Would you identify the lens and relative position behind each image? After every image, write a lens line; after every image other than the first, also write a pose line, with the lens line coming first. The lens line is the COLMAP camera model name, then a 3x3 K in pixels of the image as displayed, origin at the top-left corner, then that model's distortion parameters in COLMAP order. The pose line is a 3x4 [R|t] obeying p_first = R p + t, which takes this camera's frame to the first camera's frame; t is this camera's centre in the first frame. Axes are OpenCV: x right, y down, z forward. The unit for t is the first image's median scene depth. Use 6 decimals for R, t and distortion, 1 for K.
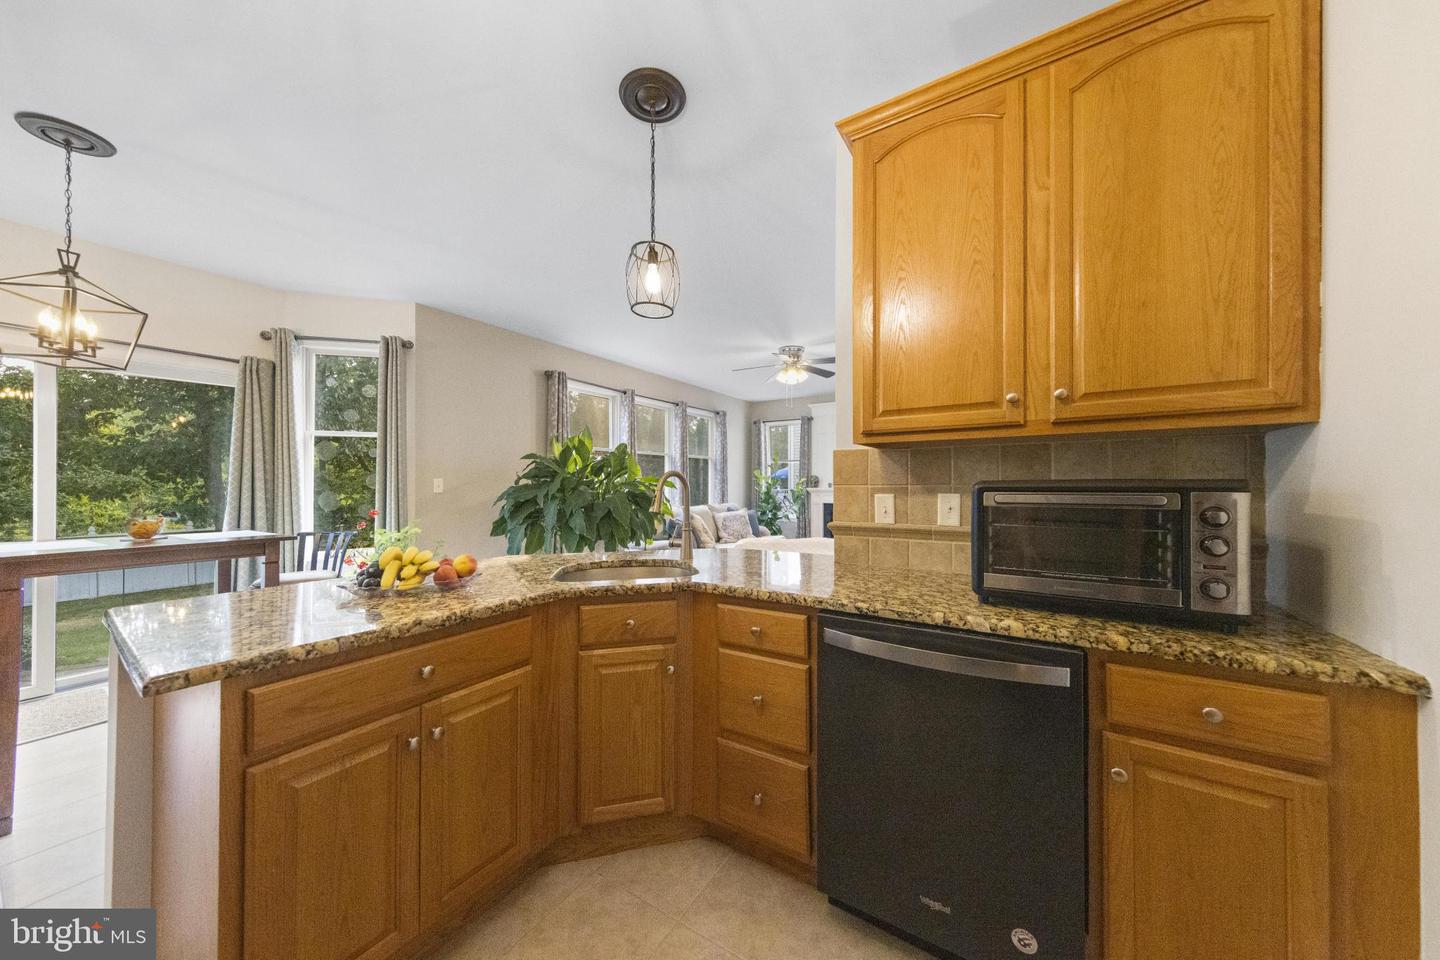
lens RADIAL K [[467.0, 0, 735.4], [0, 467.0, 481.9], [0, 0, 1]] dist [0.006906, -0.001105]
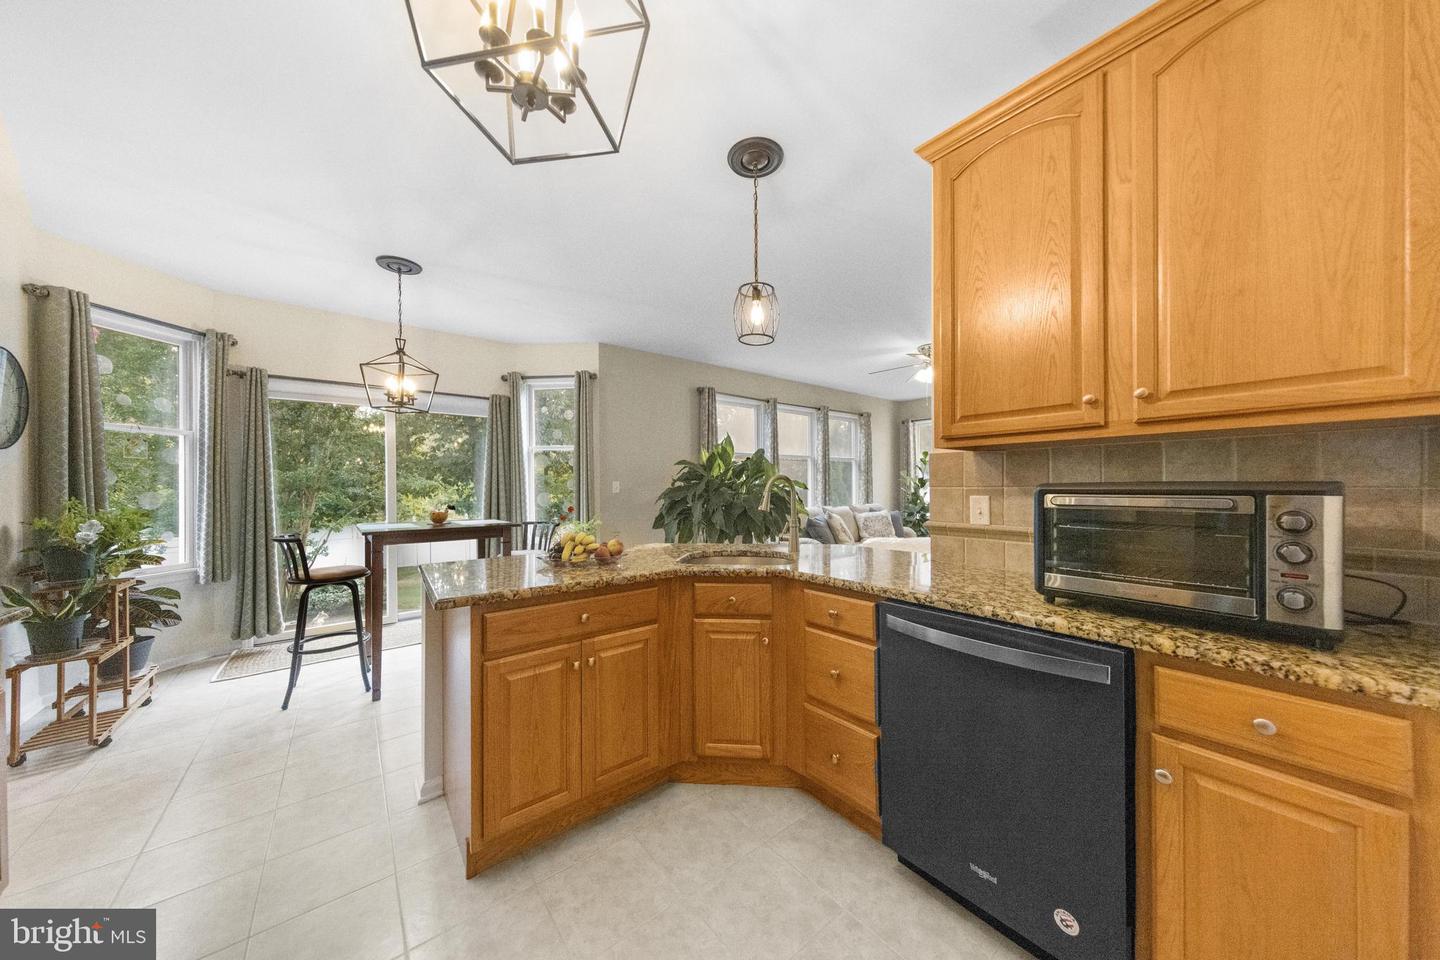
lens RADIAL K [[467.0, 0, 757.3], [0, 467.0, 487.3], [0, 0, 1]] dist [0.006906, -0.001105]
pose [[0.953446, -0.001423, -0.301559, 0.204982], [0.004709, 0.999937, 0.010172, -0.006133], [0.301525, -0.011118, 0.953393, -0.148150]]
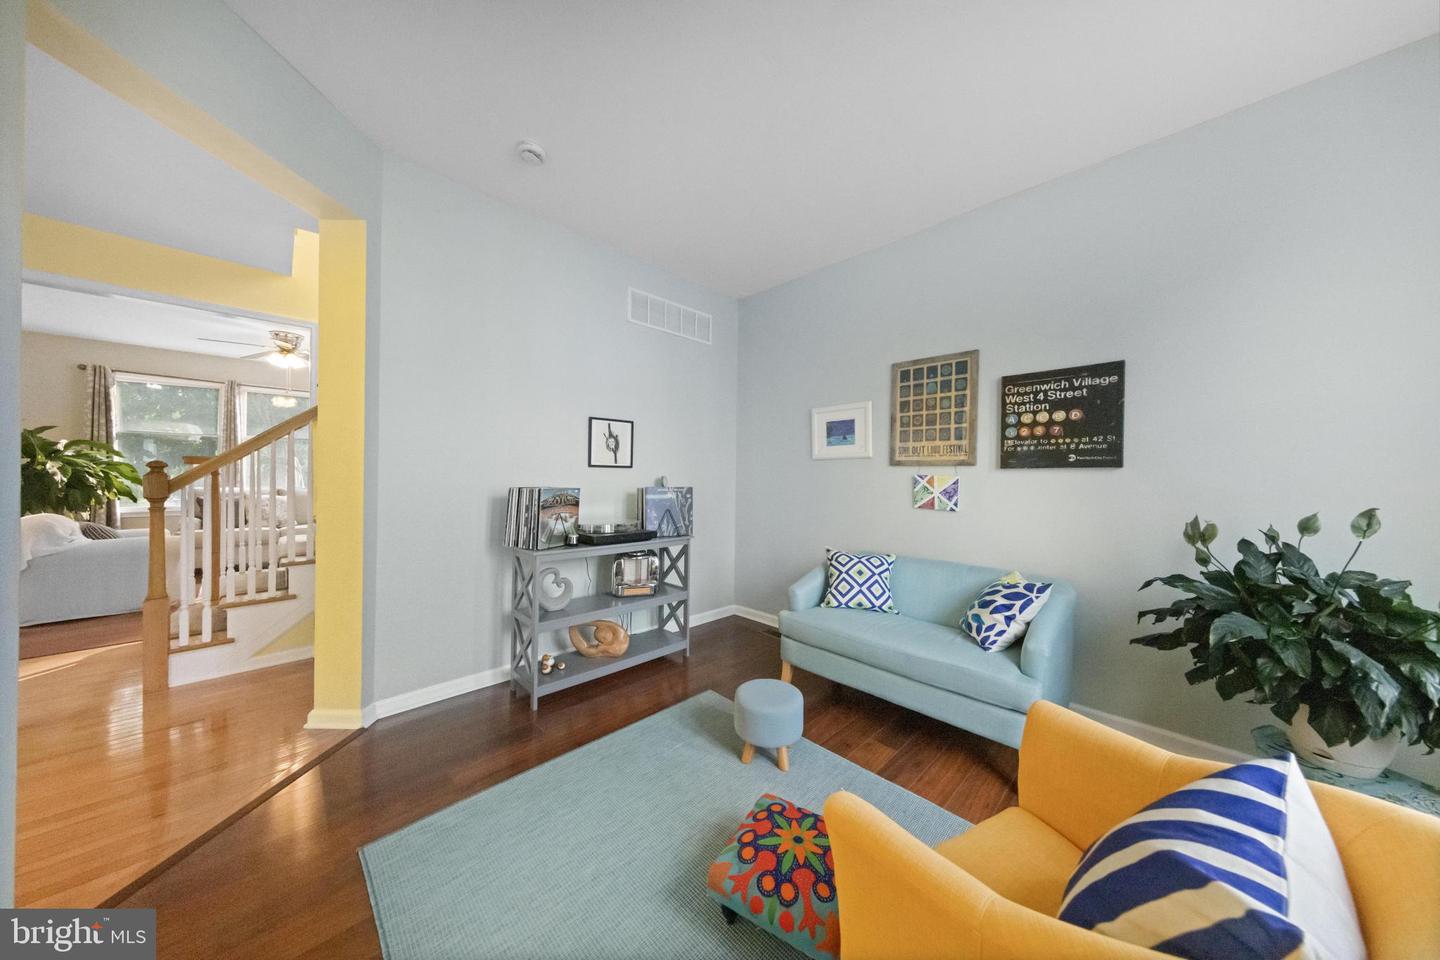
lens RADIAL K [[453.5, 0, 721.2], [0, 453.5, 474.2], [0, 0, 1]] dist [0.008254, -0.000532]
pose [[0.969733, 0.017199, -0.243561, 3.464115], [-0.017543, 0.999846, 0.000757, 0.004411], [0.243537, 0.003539, 0.969885, 0.743459]]
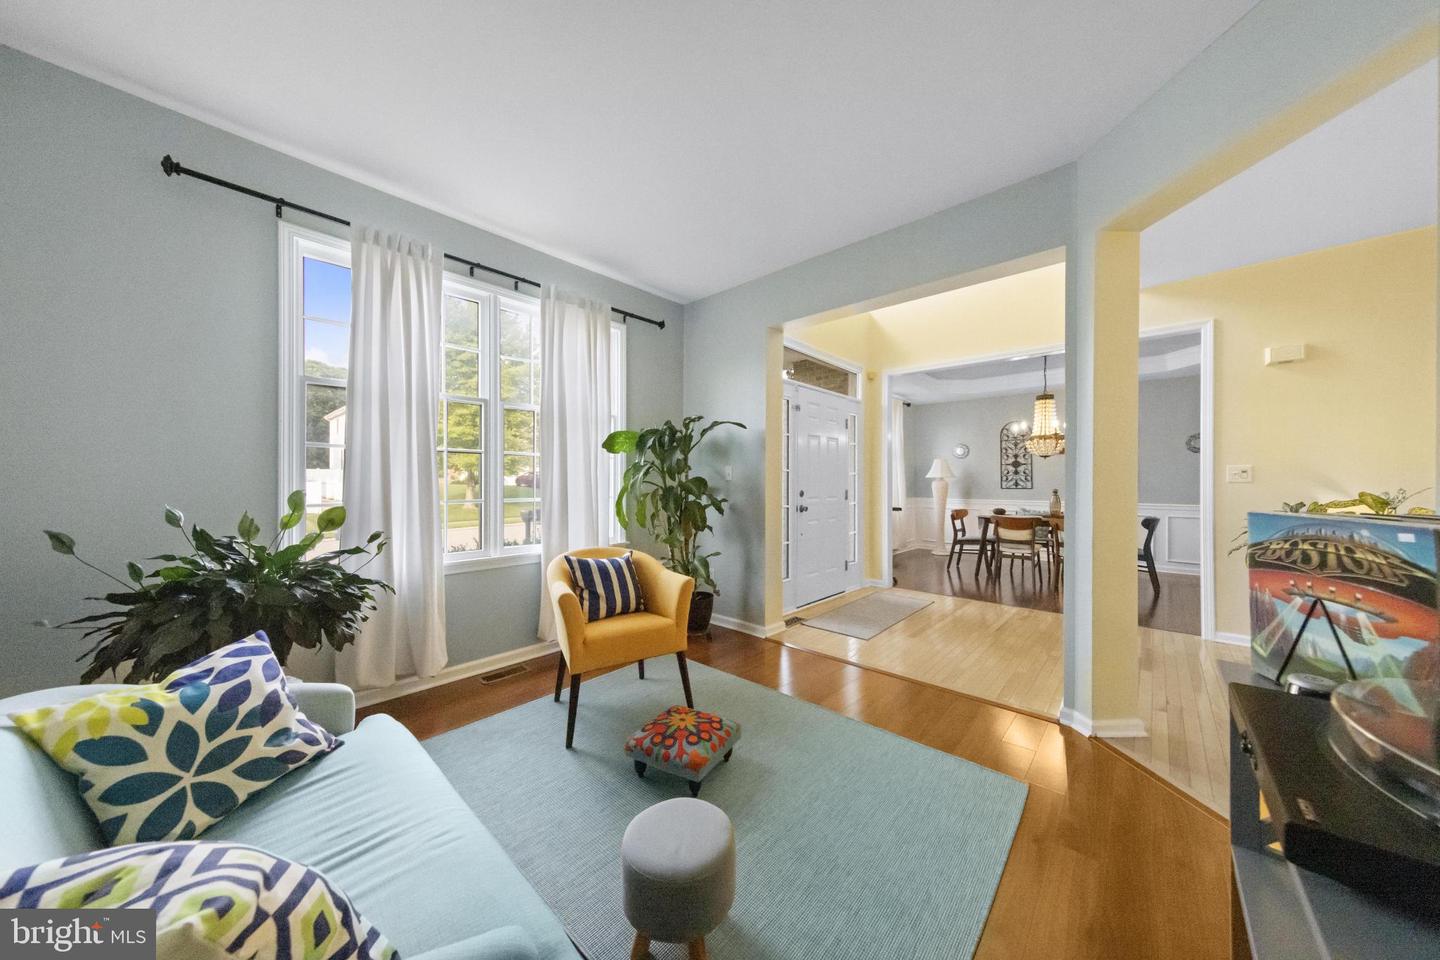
lens RADIAL K [[467.0, 0, 722.1], [0, 467.0, 485.9], [0, 0, 1]] dist [0.006906, -0.001105]
pose [[-0.982313, 0.004339, 0.187196, 3.147255], [0.005045, 0.999982, 0.003292, 0.021196], [-0.187178, 0.004179, -0.982317, 2.380169]]
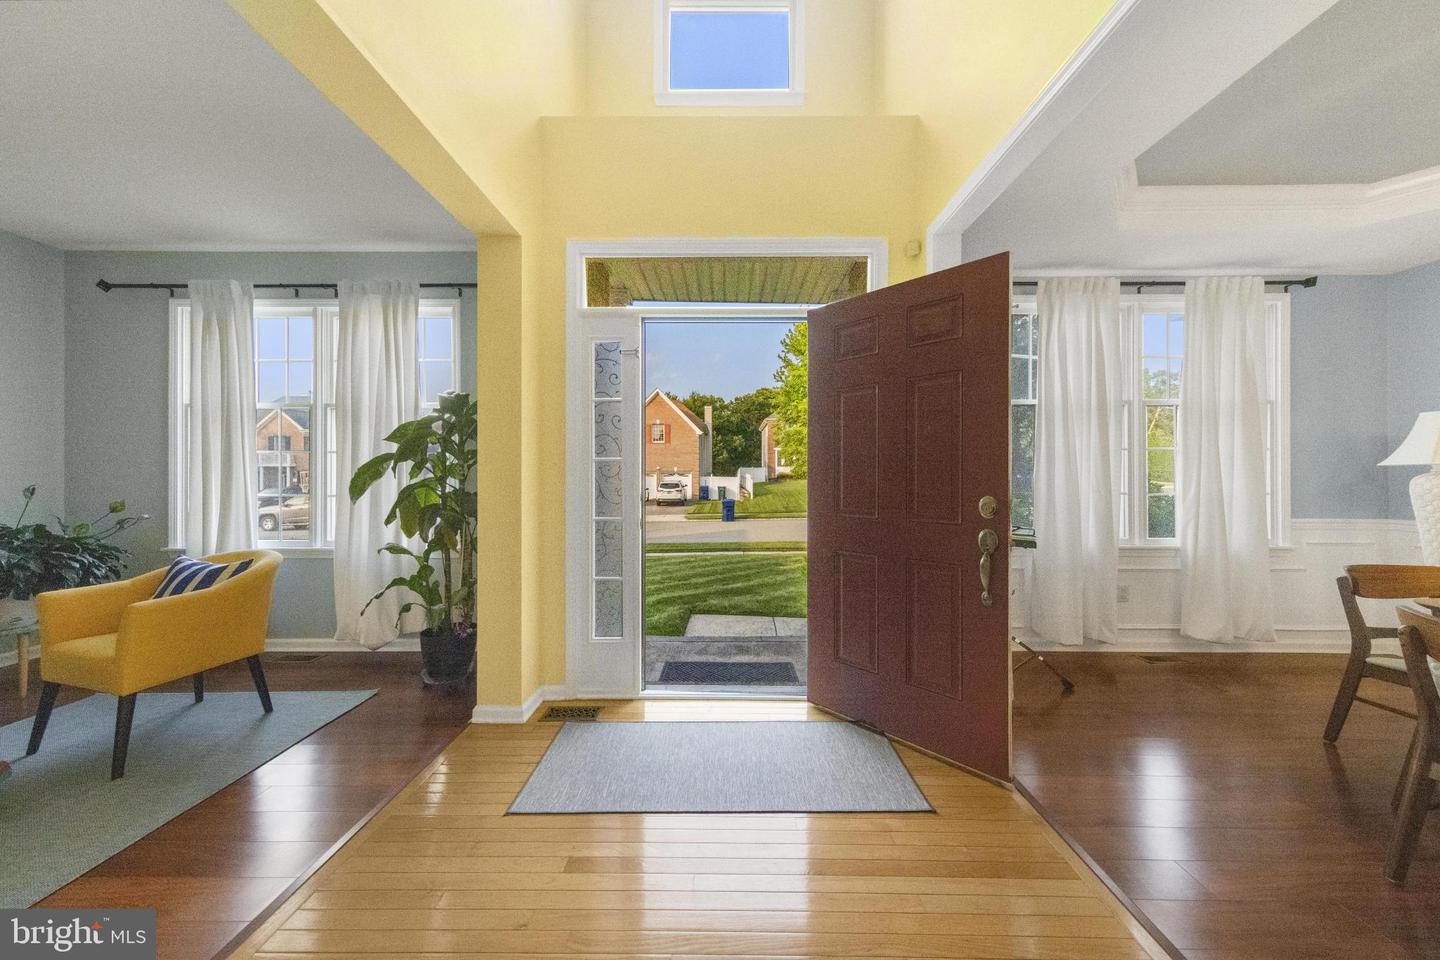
lens RADIAL K [[453.5, 0, 725.8], [0, 453.5, 477.2], [0, 0, 1]] dist [0.008254, -0.000532]
pose [[-0.519553, 0.008885, 0.854392, 2.012430], [0.000726, 0.999950, -0.009958, 0.020106], [-0.854438, -0.004554, -0.519534, 0.600066]]
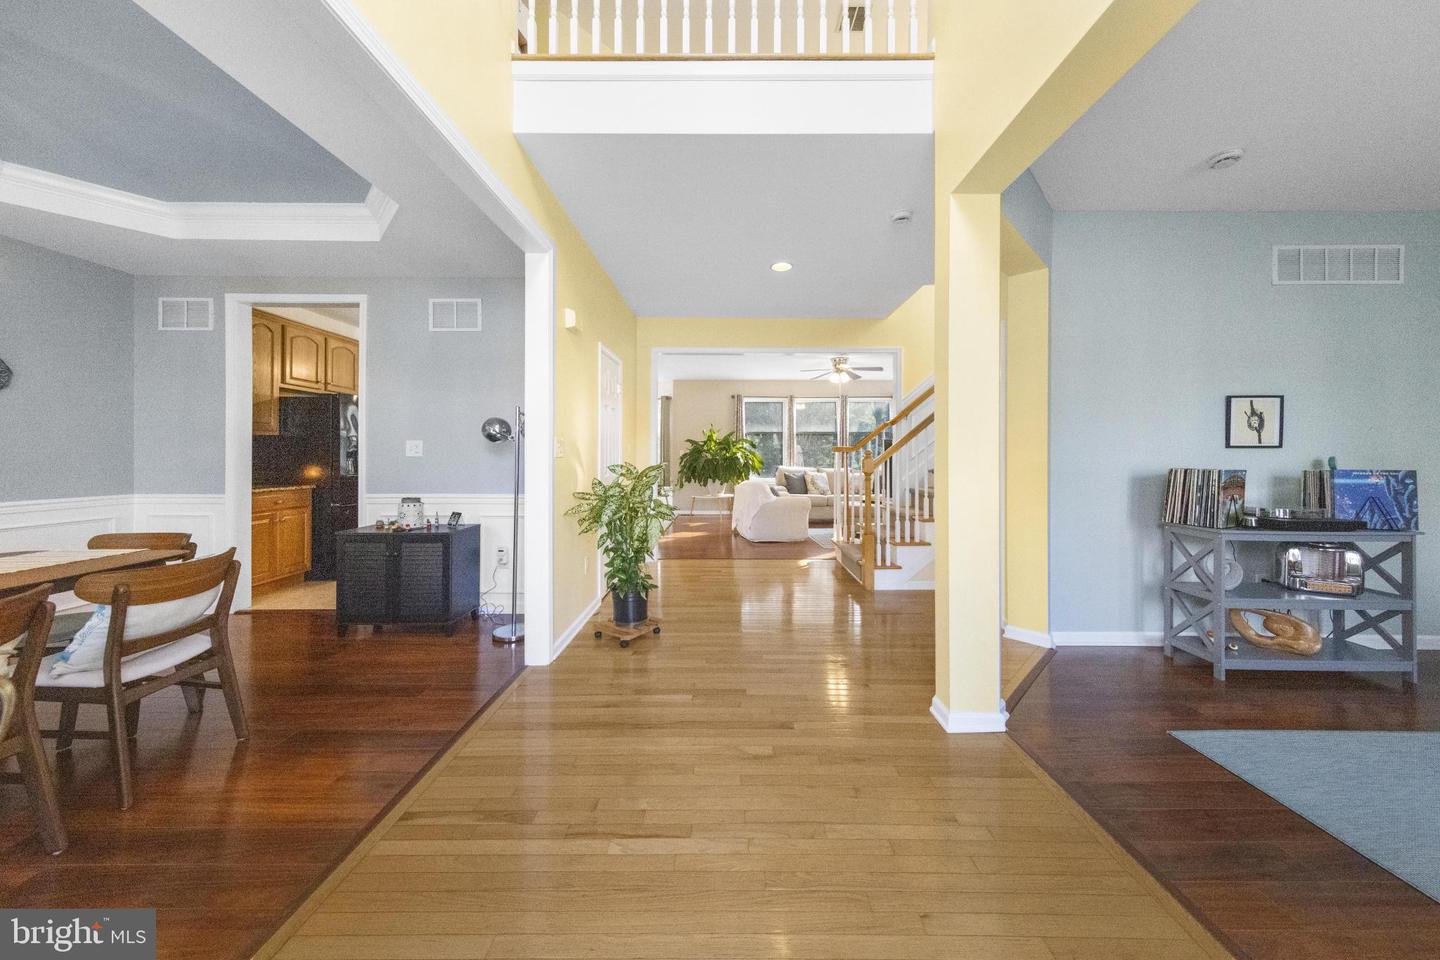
lens RADIAL K [[453.5, 0, 727.3], [0, 453.5, 454.0], [0, 0, 1]] dist [0.008254, -0.000532]
pose [[0.521411, 0.005143, -0.853290, 3.073104], [-0.002536, 0.999987, 0.004477, 0.005740], [0.853302, -0.000171, 0.521418, -0.045346]]
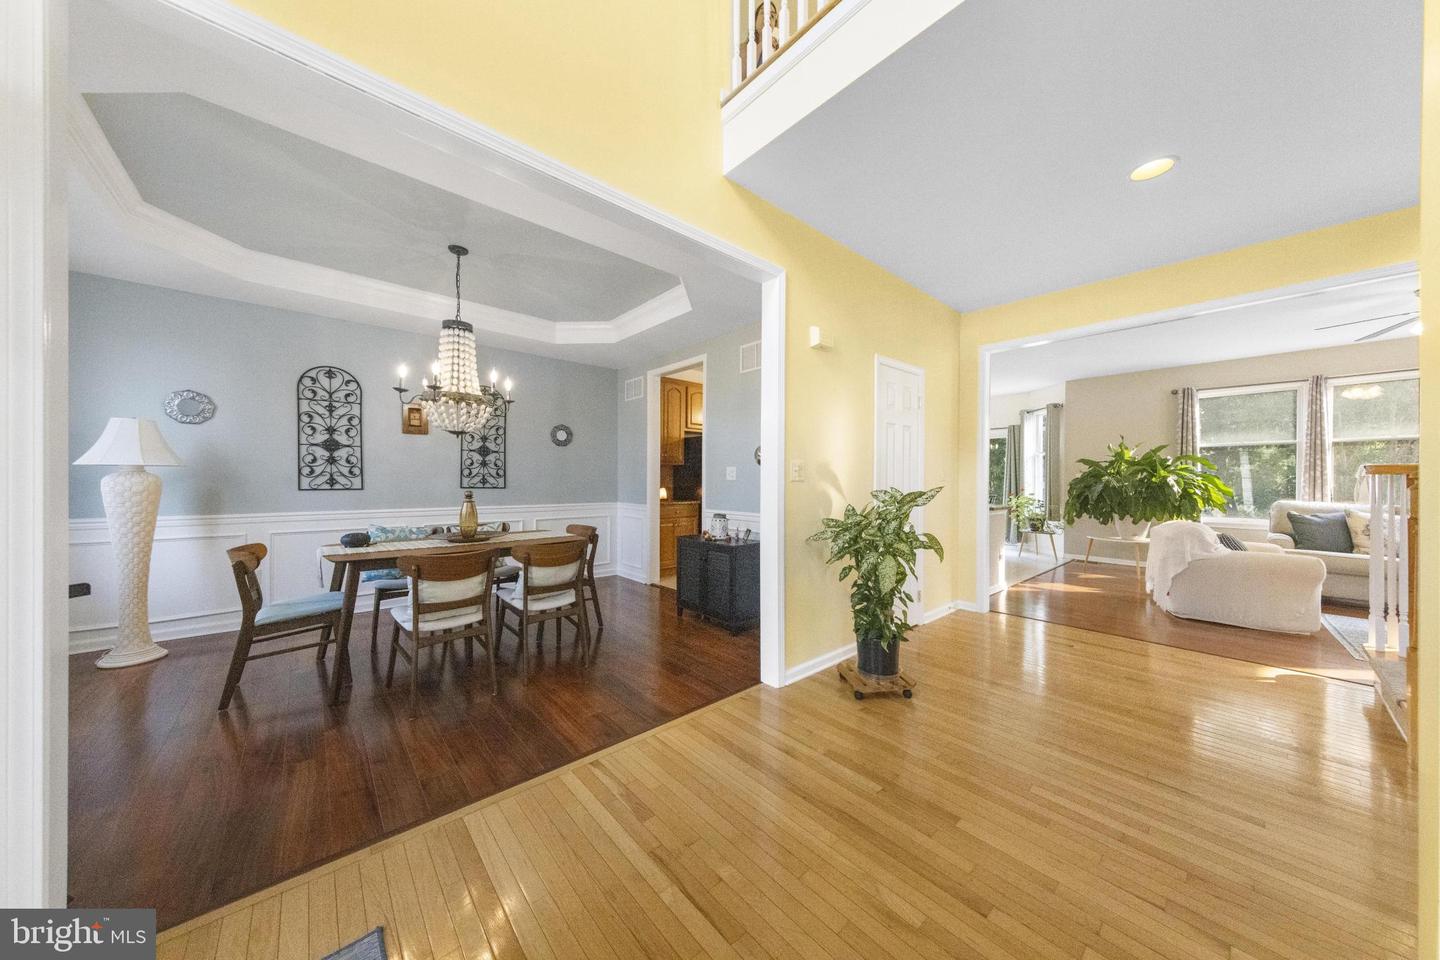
lens RADIAL K [[467.0, 0, 730.4], [0, 467.0, 476.5], [0, 0, 1]] dist [0.006906, -0.001105]
pose [[-0.281089, -0.000790, -0.959681, 3.012575], [0.000234, 1.000000, -0.000891, 0.011773], [0.959682, -0.000475, -0.281088, 0.462843]]
